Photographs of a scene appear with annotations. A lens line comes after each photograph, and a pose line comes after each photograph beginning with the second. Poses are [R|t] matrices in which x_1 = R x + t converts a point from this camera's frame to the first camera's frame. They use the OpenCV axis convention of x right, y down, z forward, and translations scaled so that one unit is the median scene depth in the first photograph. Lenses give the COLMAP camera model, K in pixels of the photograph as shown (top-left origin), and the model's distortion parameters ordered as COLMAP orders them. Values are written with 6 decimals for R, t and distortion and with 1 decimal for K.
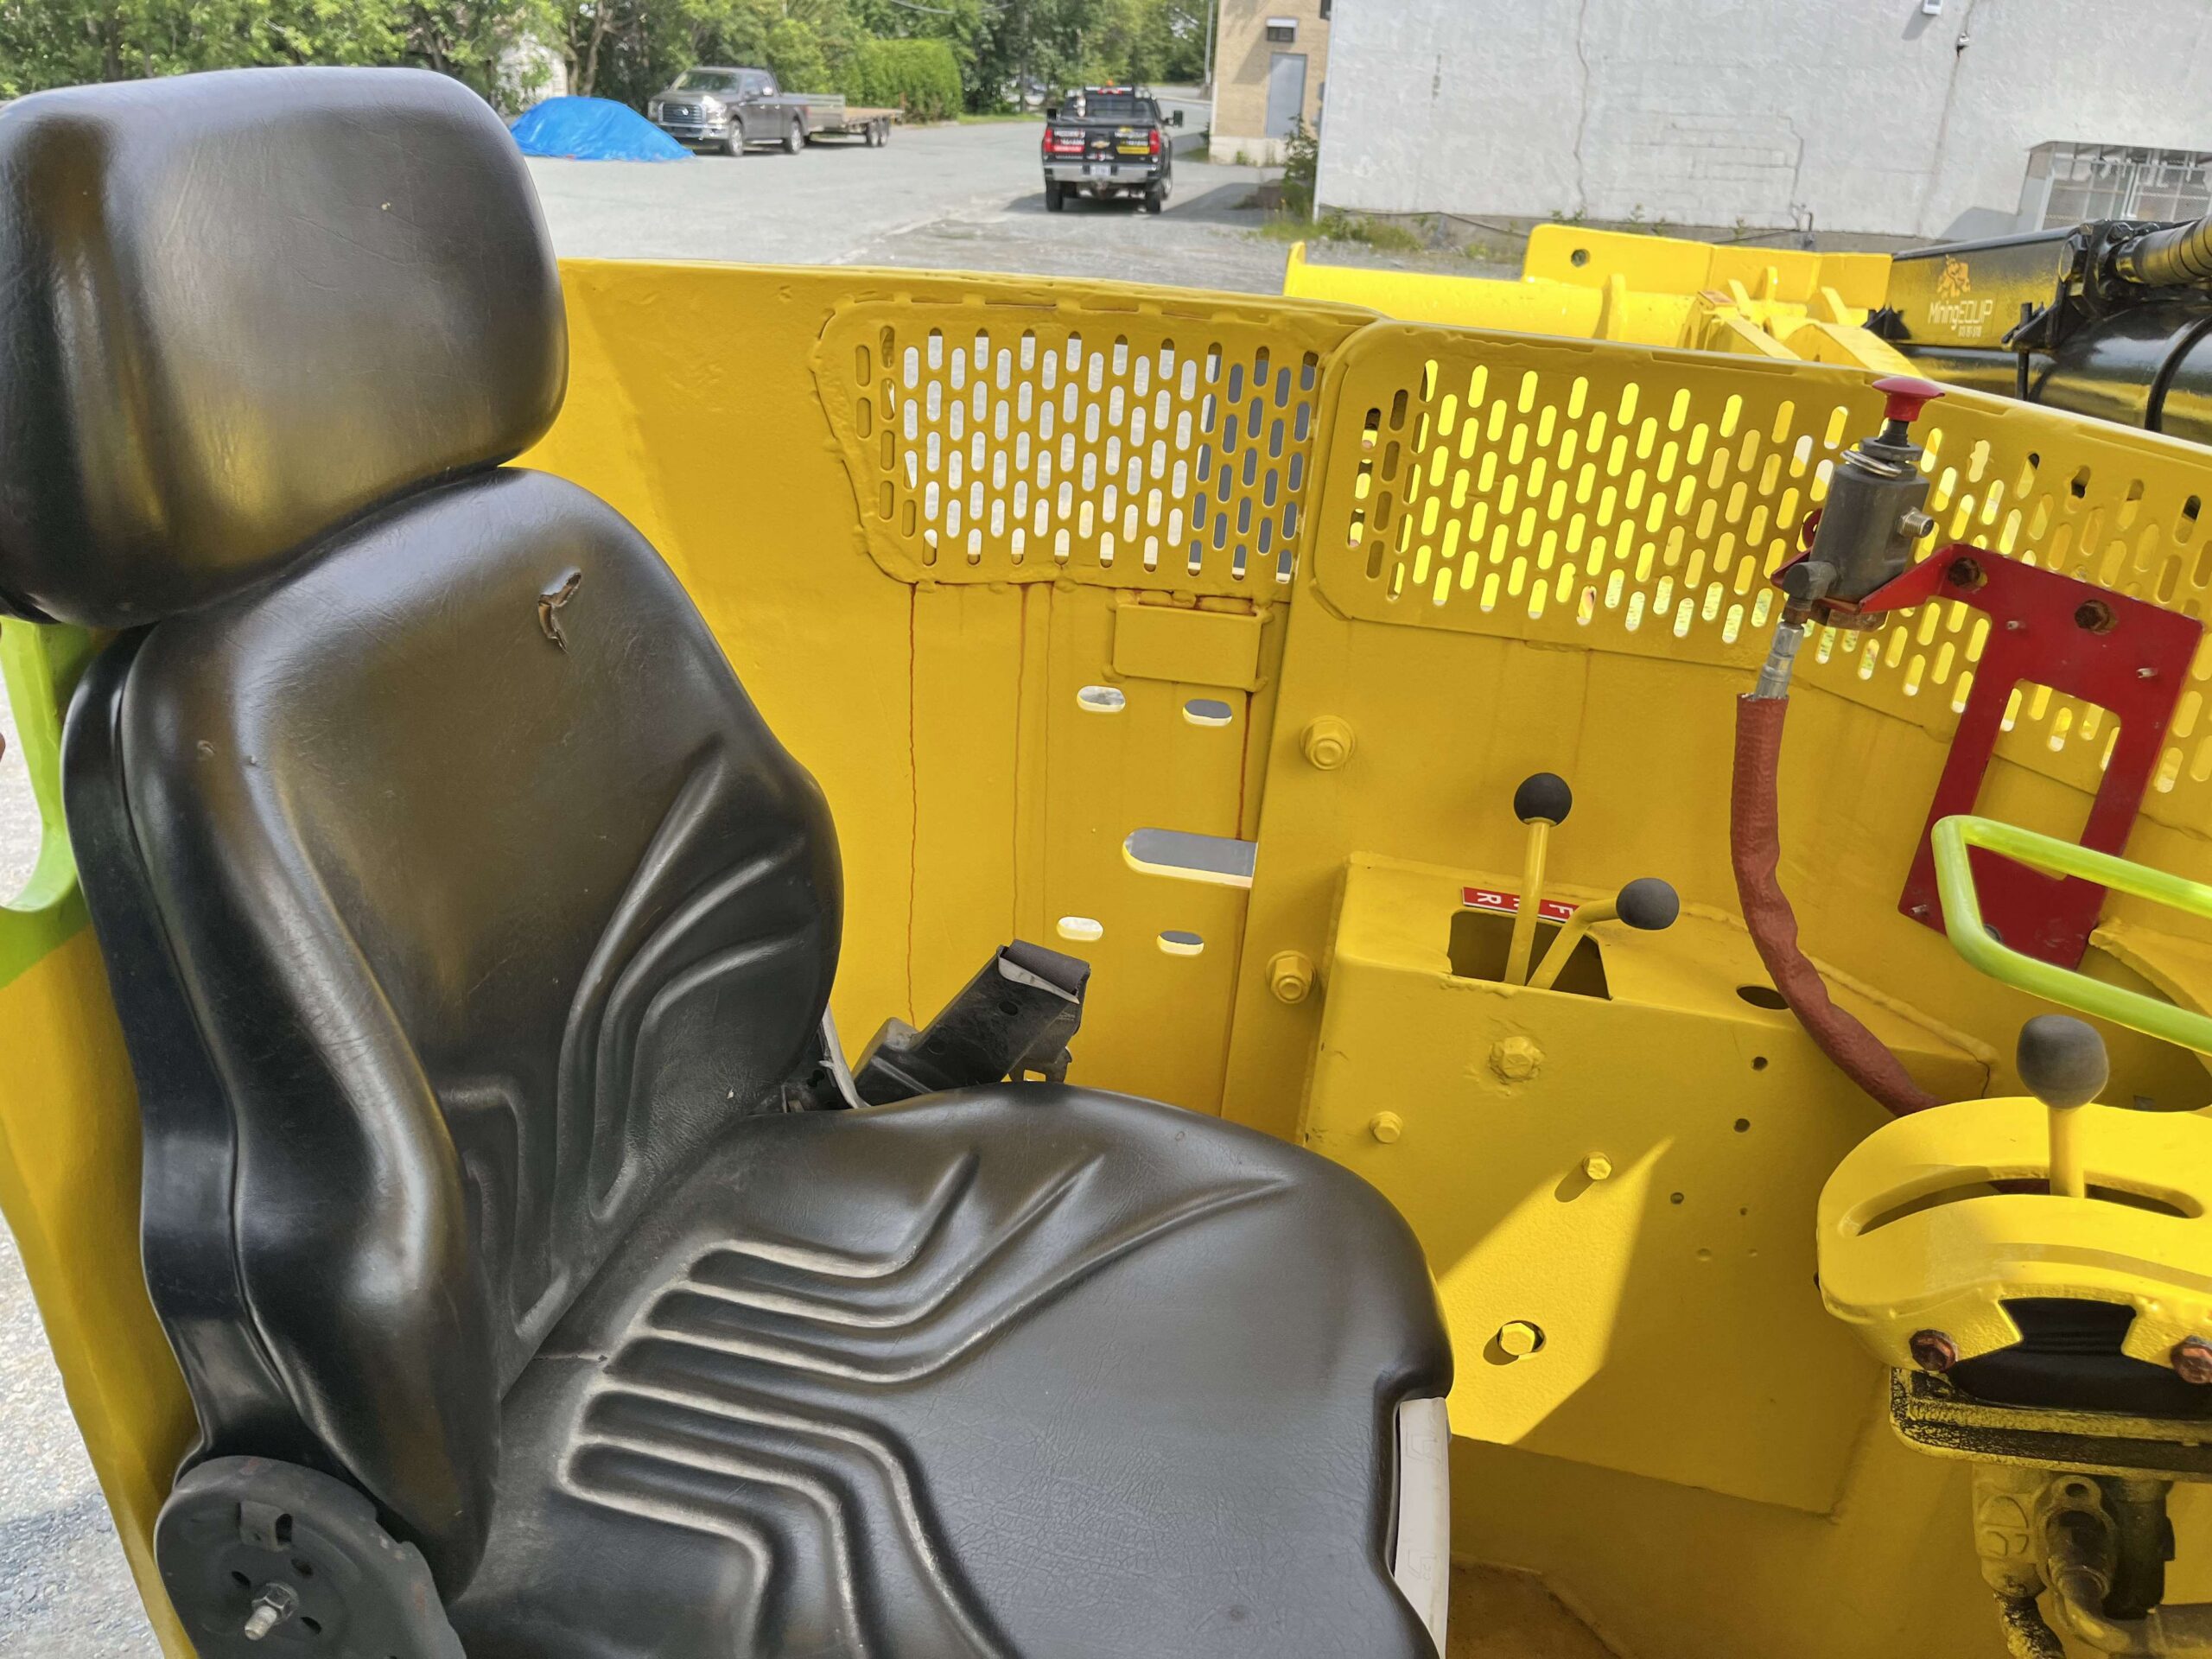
lens RADIAL K [[1684.4, 0, 1112.1], [0, 1684.4, 851.5], [0, 0, 1]] dist [0.057106, -0.086912]
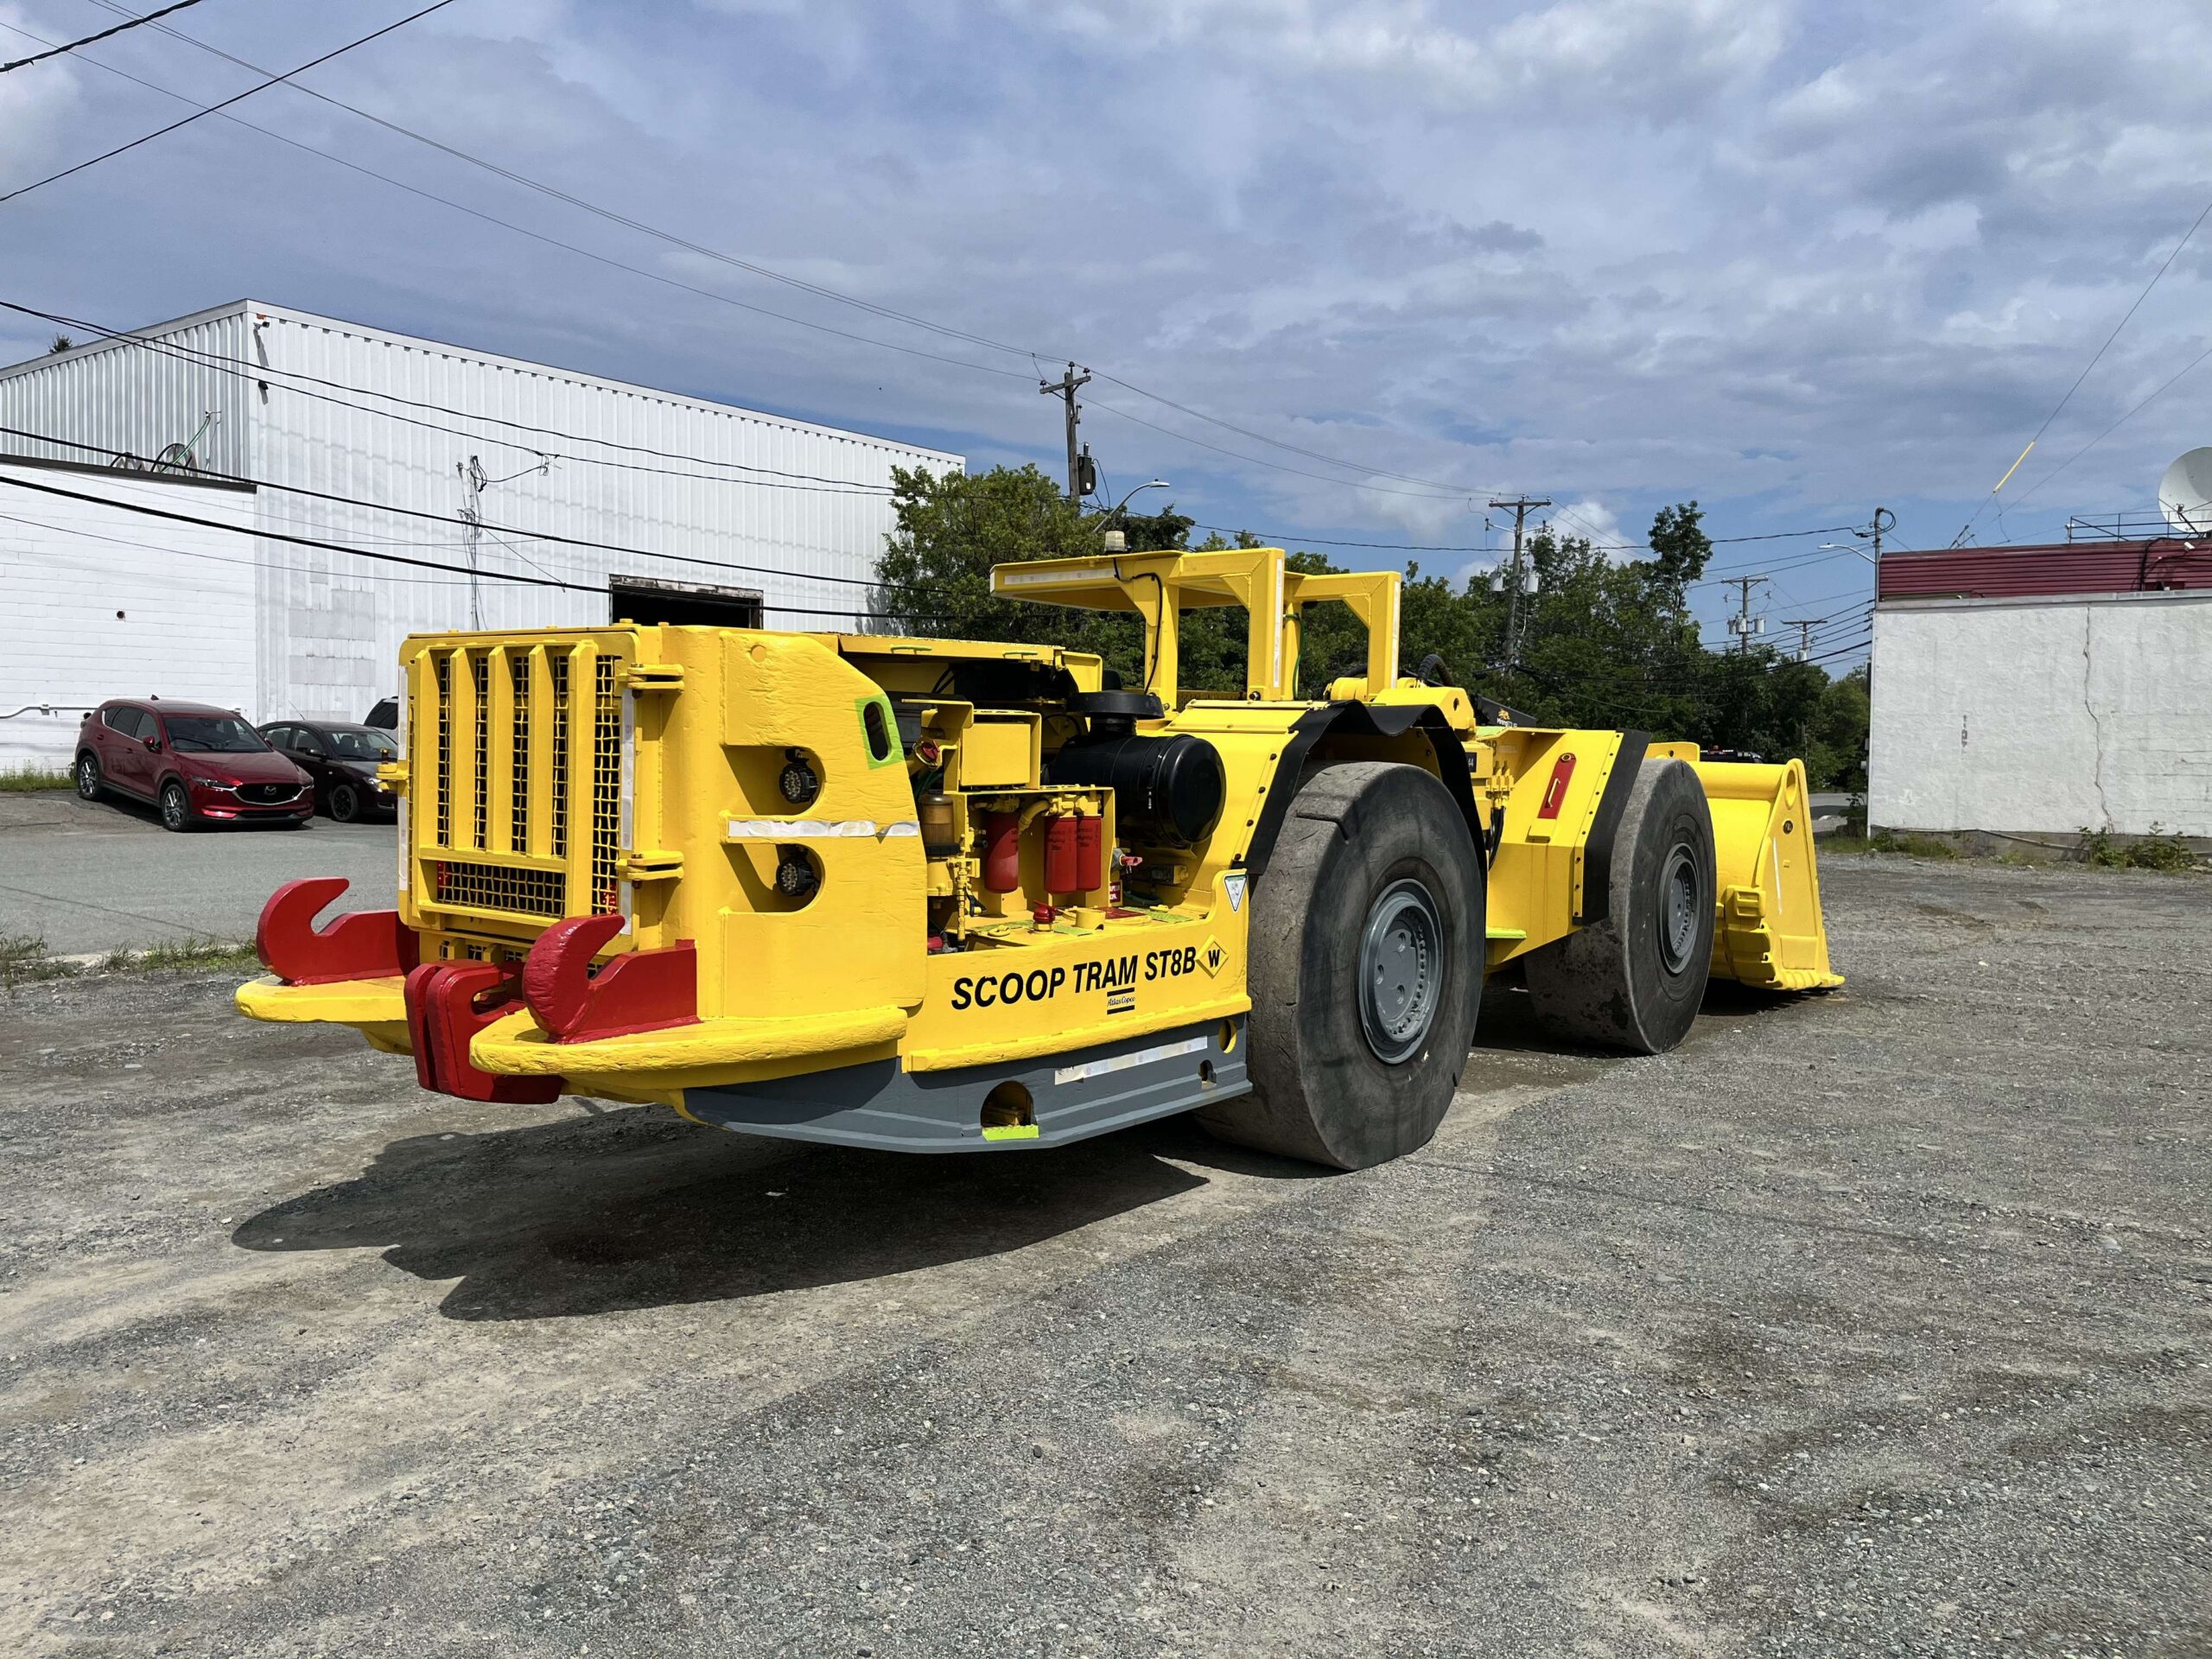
lens RADIAL K [[1684.4, 0, 1075.1], [0, 1684.4, 826.9], [0, 0, 1]] dist [0.057106, -0.086912]
pose [[0.896499, -0.013536, -0.442839, 0.151557], [-0.160414, 0.921798, -0.352924, 0.160975], [0.412986, 0.387434, 0.824220, -0.287304]]
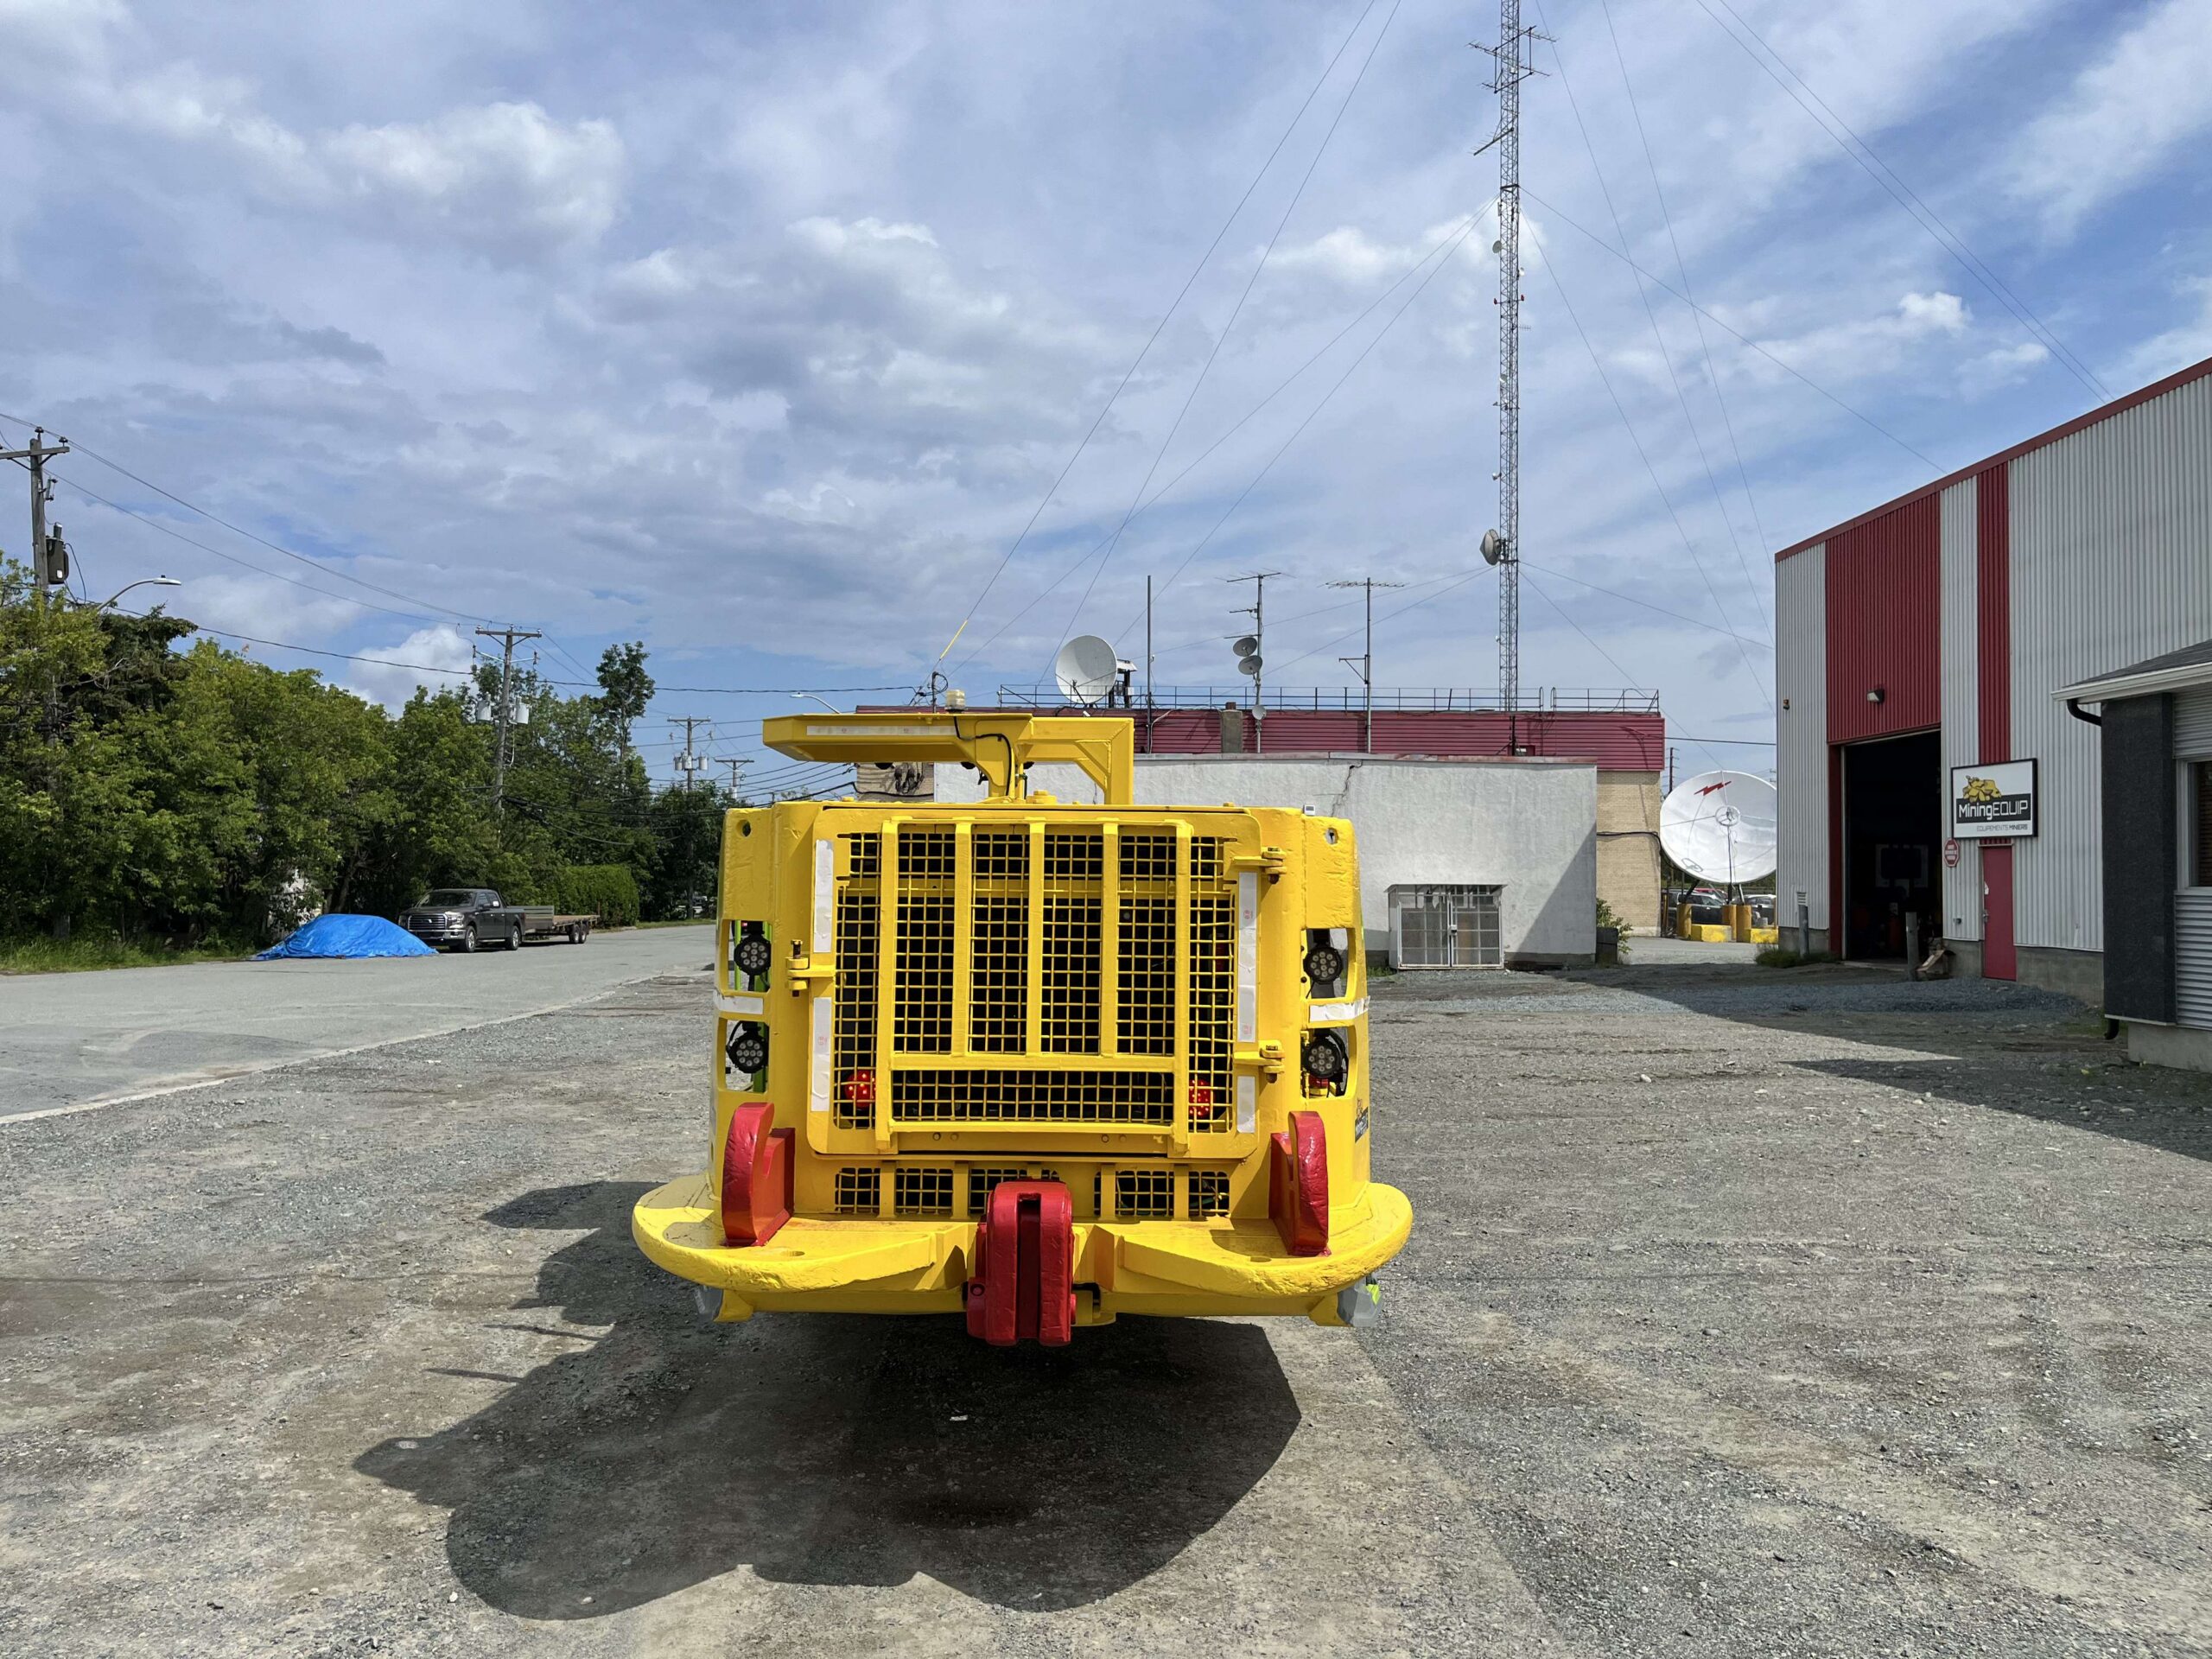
lens RADIAL K [[1684.4, 0, 1094.0], [0, 1684.4, 807.7], [0, 0, 1]] dist [0.057106, -0.086912]
pose [[0.979564, -0.033724, 0.198284, -0.025865], [0.120645, 0.887317, -0.445100, 0.160393], [-0.160930, 0.459926, 0.873252, -0.316260]]
